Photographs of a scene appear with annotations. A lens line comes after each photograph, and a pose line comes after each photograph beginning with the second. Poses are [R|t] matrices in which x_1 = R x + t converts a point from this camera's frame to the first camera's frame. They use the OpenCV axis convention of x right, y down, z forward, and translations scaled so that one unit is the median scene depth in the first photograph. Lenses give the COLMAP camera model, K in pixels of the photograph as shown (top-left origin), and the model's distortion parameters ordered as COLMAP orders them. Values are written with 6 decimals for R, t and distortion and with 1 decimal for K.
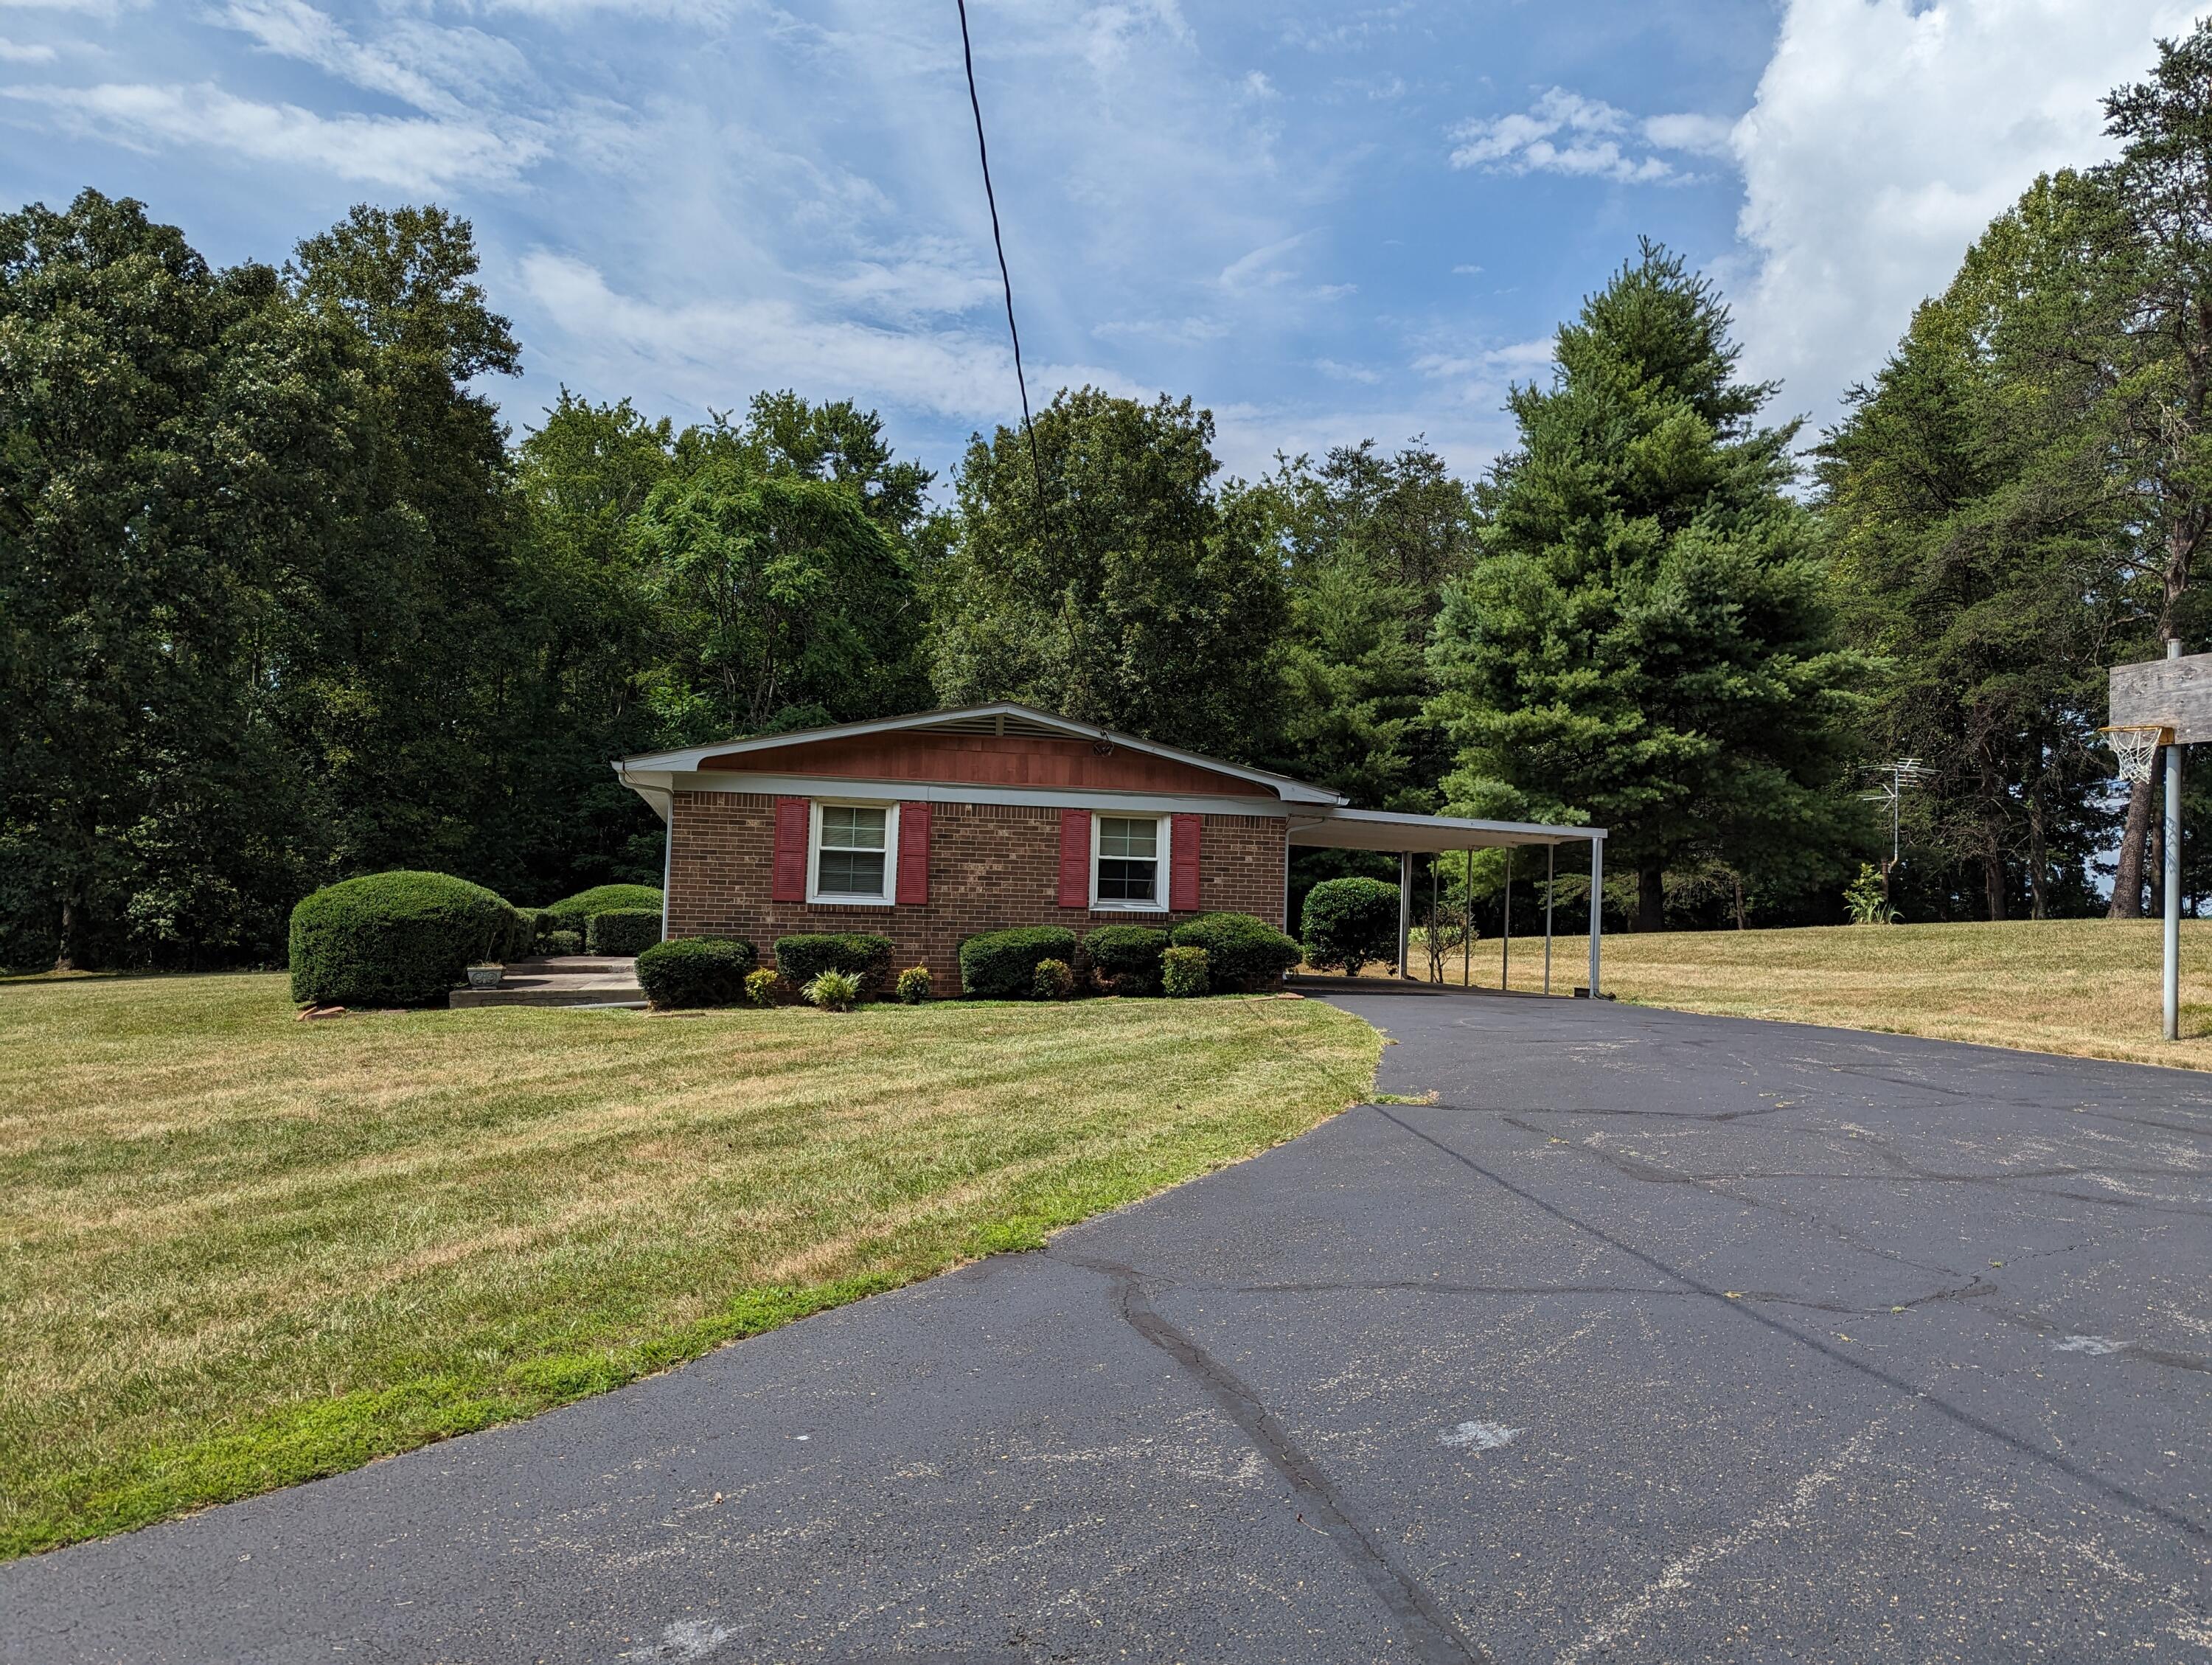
lens RADIAL K [[1563.2, 0, 1096.7], [0, 1563.2, 842.7], [0, 0, 1]] dist [0.041725, -0.037319]
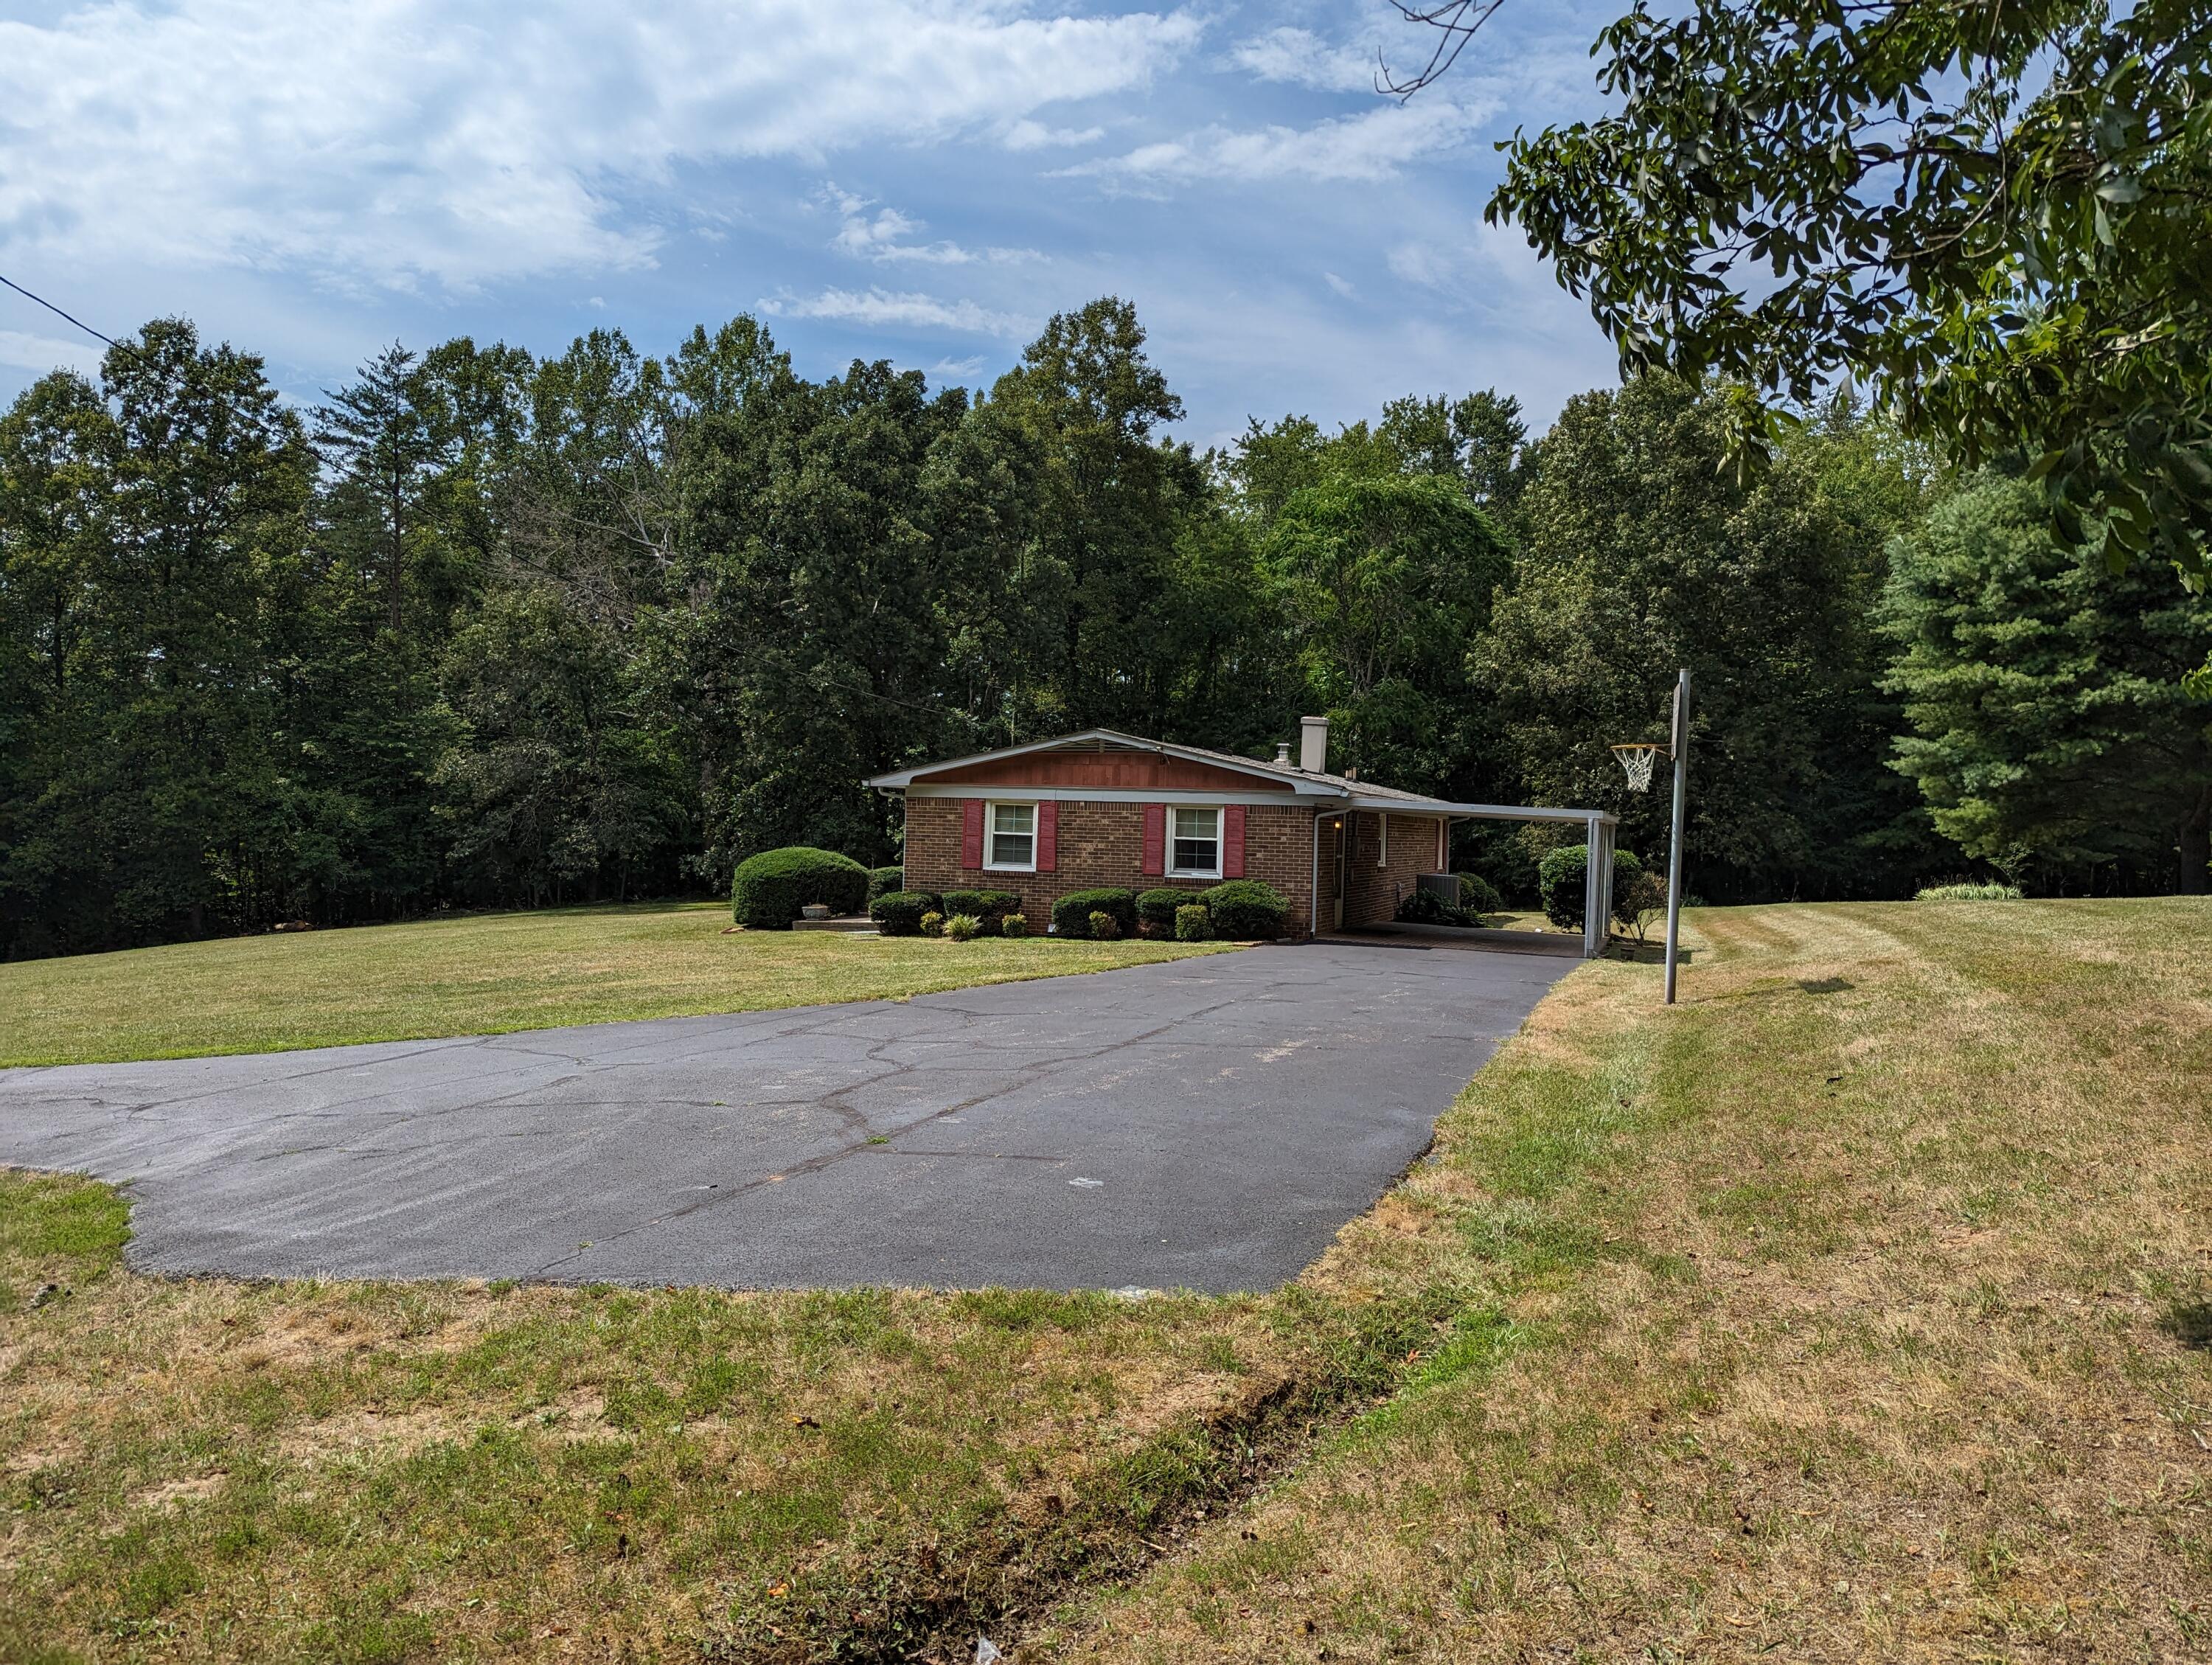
lens RADIAL K [[1563.2, 0, 1116.6], [0, 1563.2, 819.7], [0, 0, 1]] dist [0.041725, -0.037319]
pose [[0.833252, -0.005016, -0.552870, 0.718156], [0.019026, 0.999627, 0.019607, -0.034589], [0.552565, -0.026856, 0.833037, -0.169171]]
